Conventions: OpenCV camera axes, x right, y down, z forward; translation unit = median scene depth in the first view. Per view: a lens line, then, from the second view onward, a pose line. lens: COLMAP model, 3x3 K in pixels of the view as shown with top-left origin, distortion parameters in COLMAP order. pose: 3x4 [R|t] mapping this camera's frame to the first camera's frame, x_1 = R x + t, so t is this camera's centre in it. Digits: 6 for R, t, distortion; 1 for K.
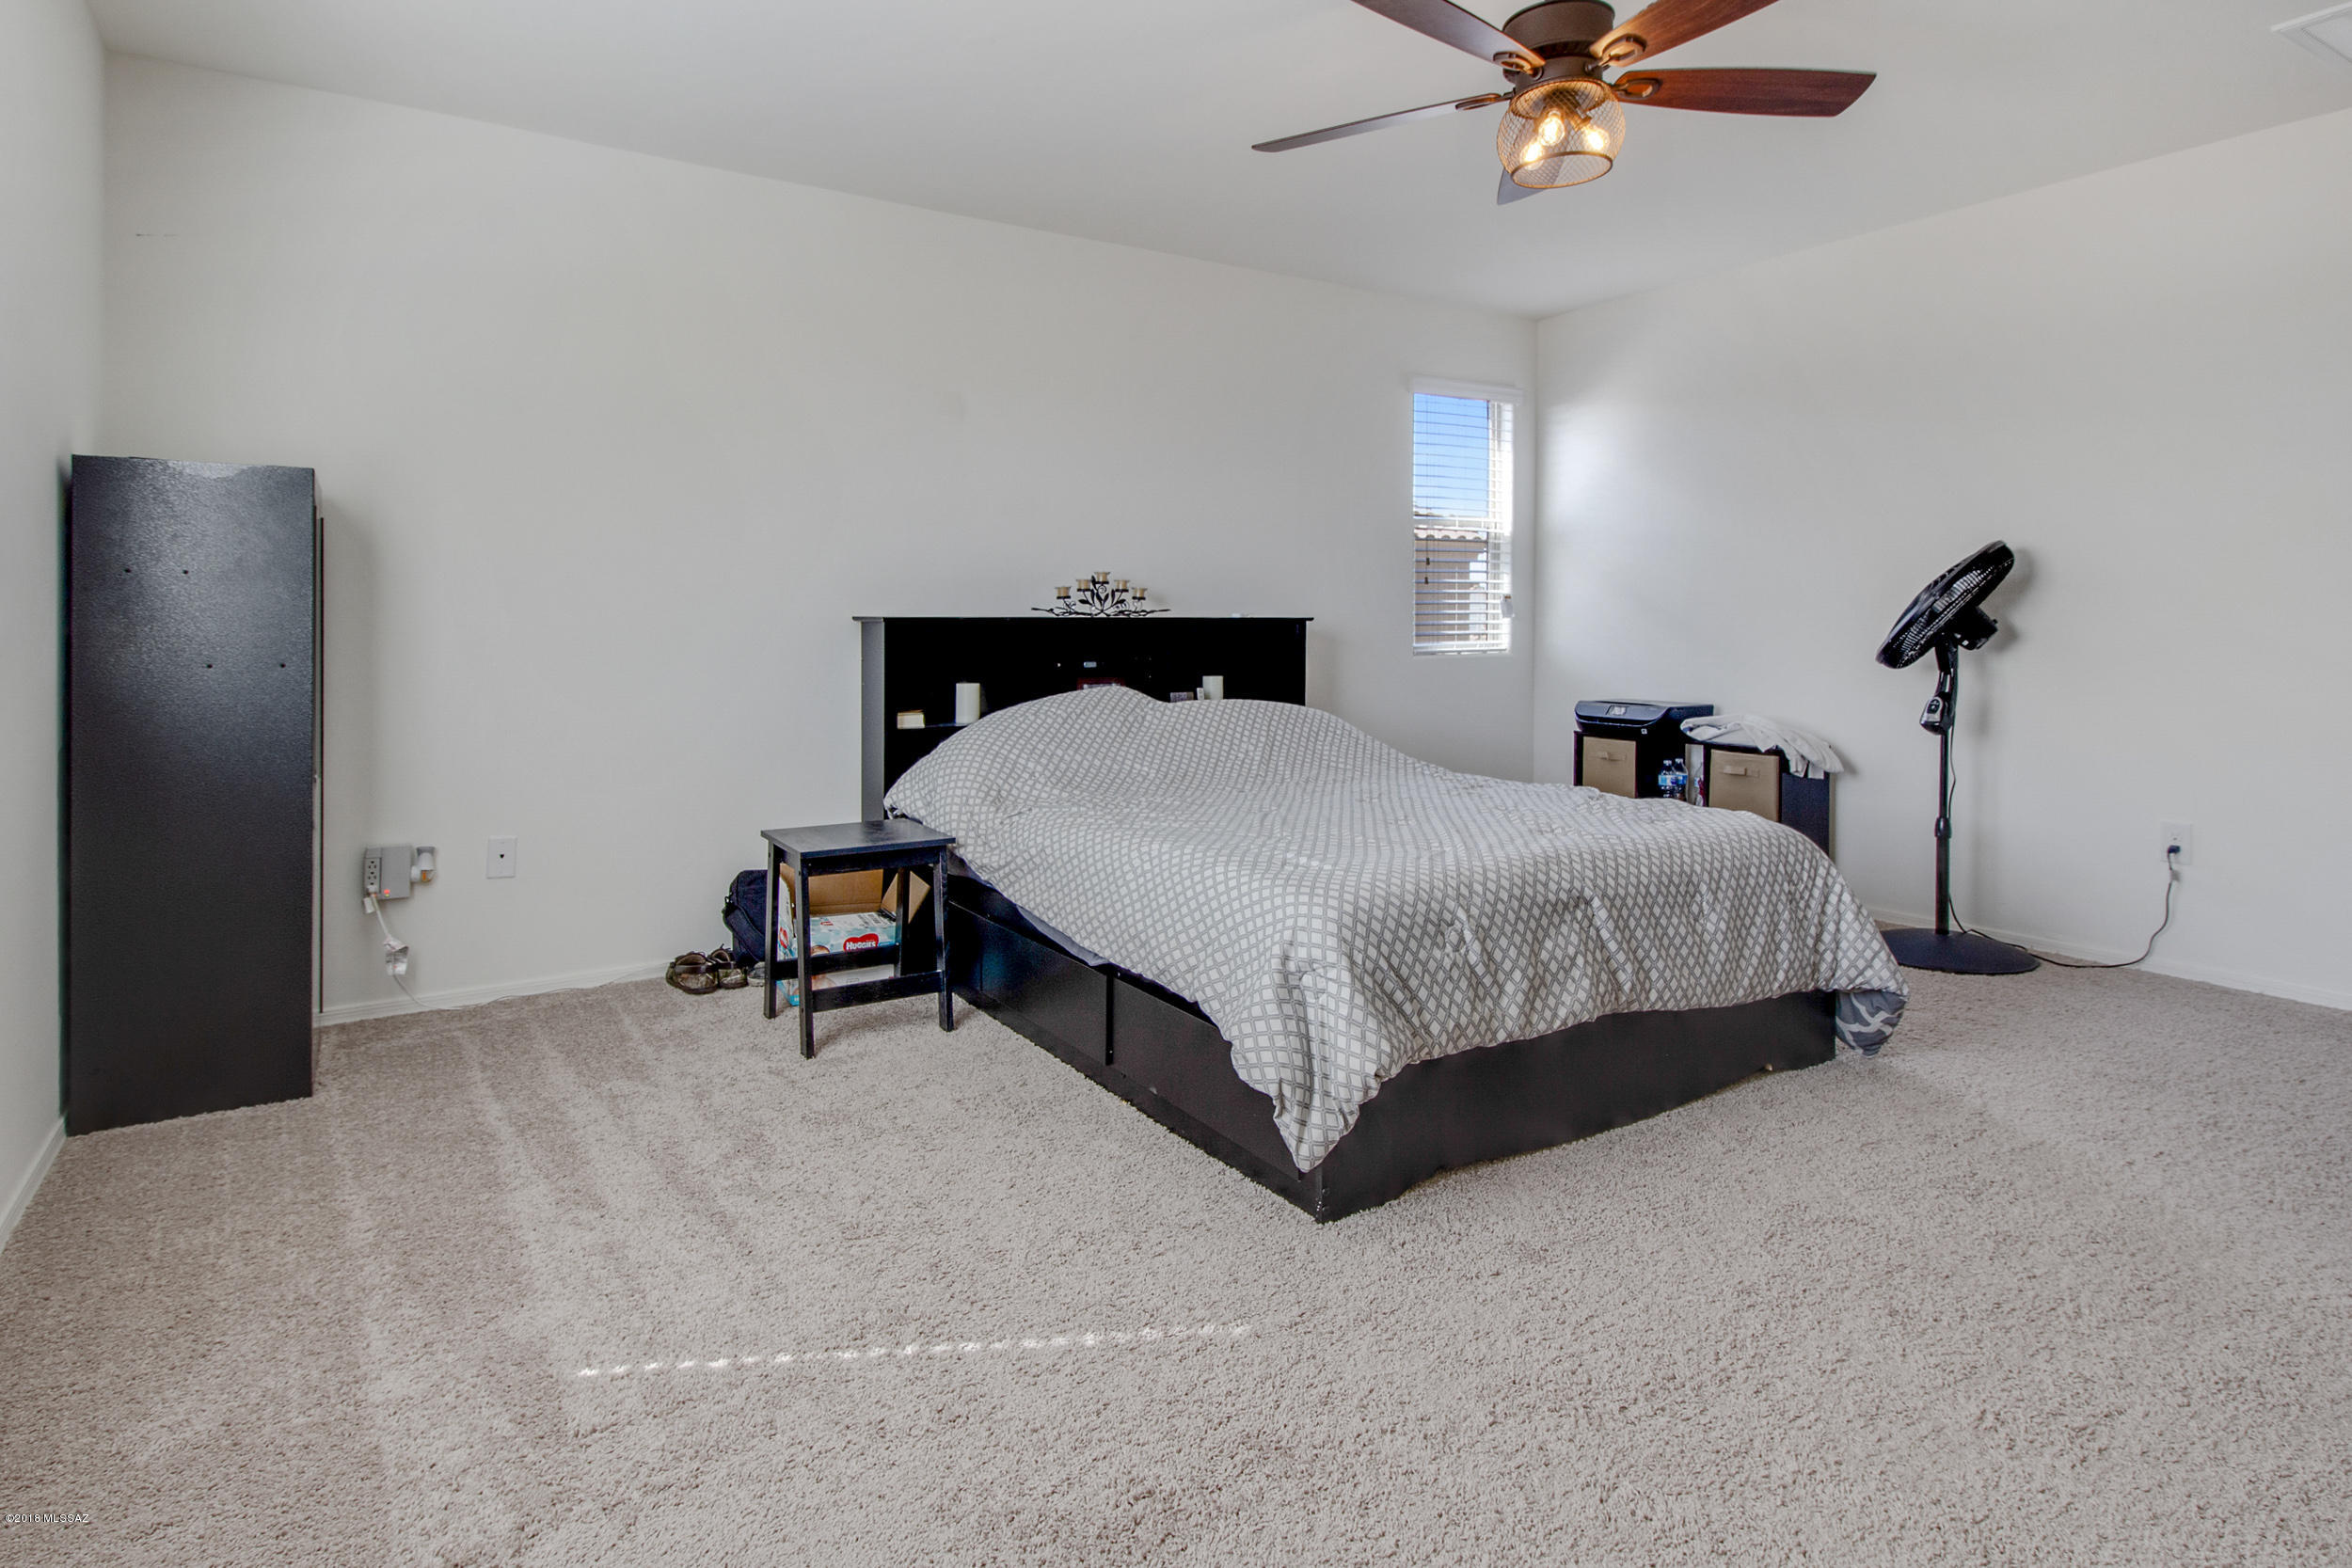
lens RADIAL K [[1261.1, 0, 1174.6], [0, 1261.1, 624.6], [0, 0, 1]] dist [0.034039, 0.000032]
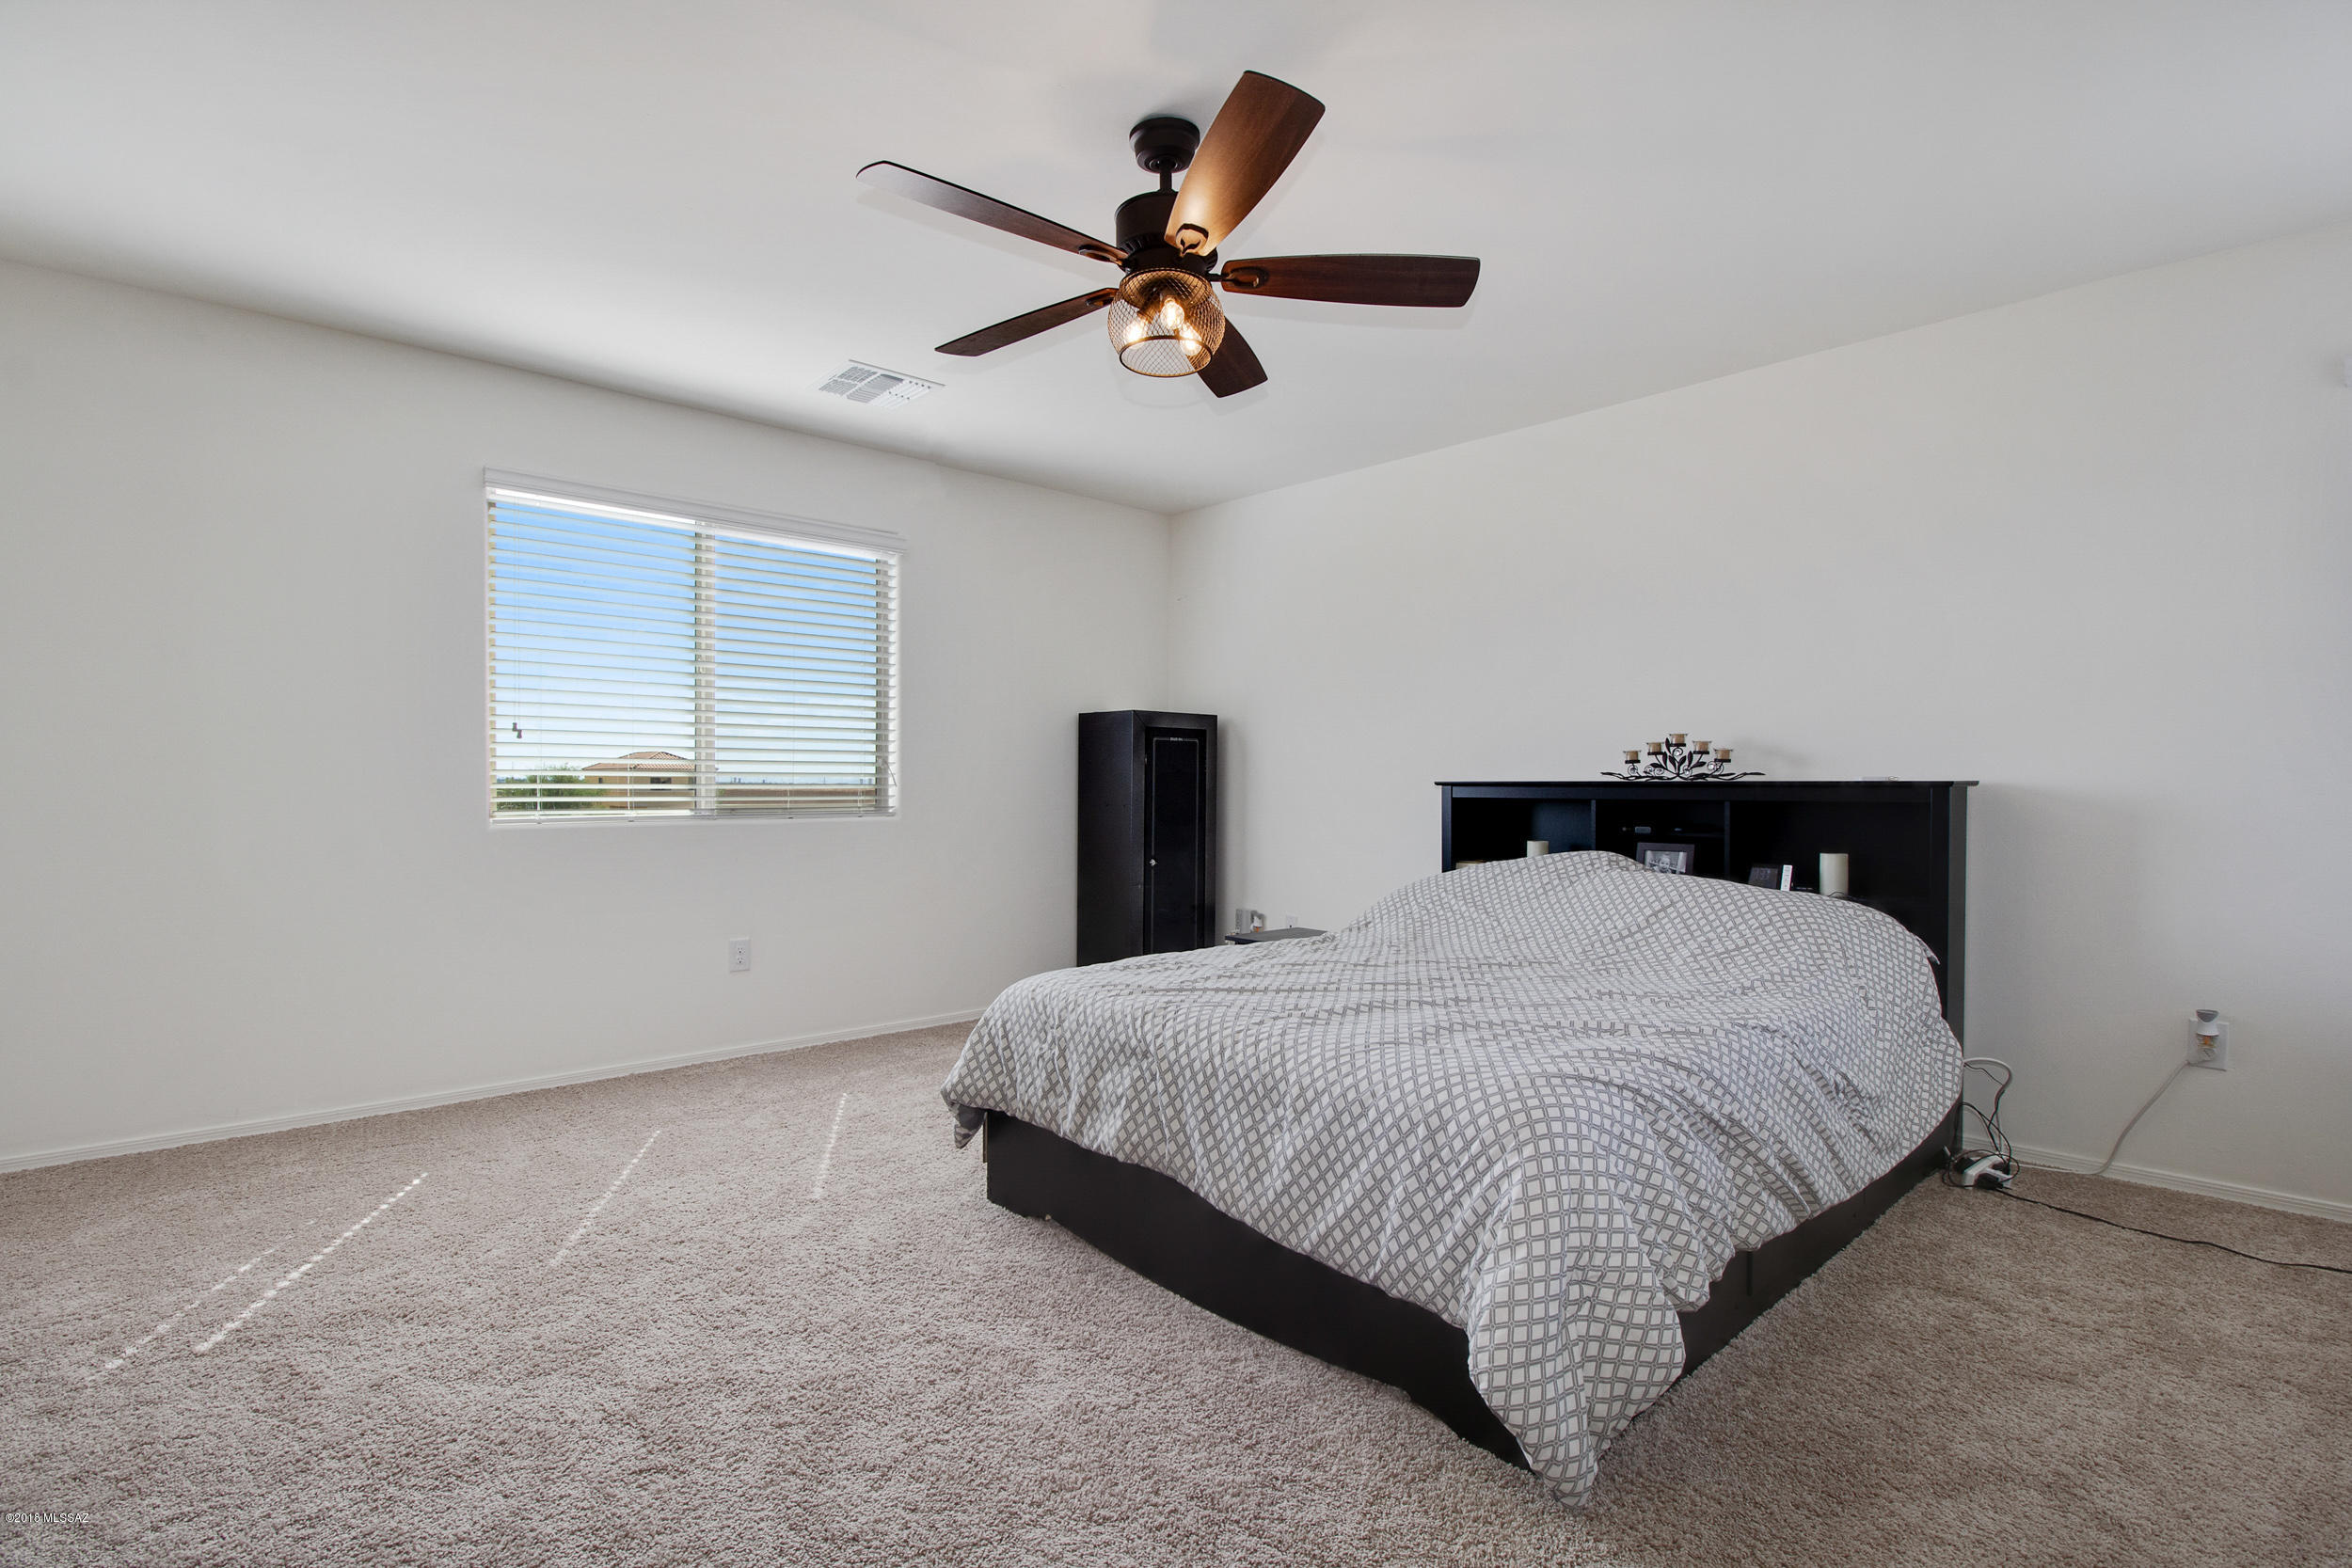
lens RADIAL K [[1112.8, 0, 1176.0], [0, 1112.8, 784.0], [0, 0, 1]] dist [0.002014, 0.000051]
pose [[0.173194, 0.001976, -0.984886, 0.718147], [-0.005068, 0.999987, 0.001115, -0.003188], [0.984875, 0.004798, 0.173201, 0.504204]]
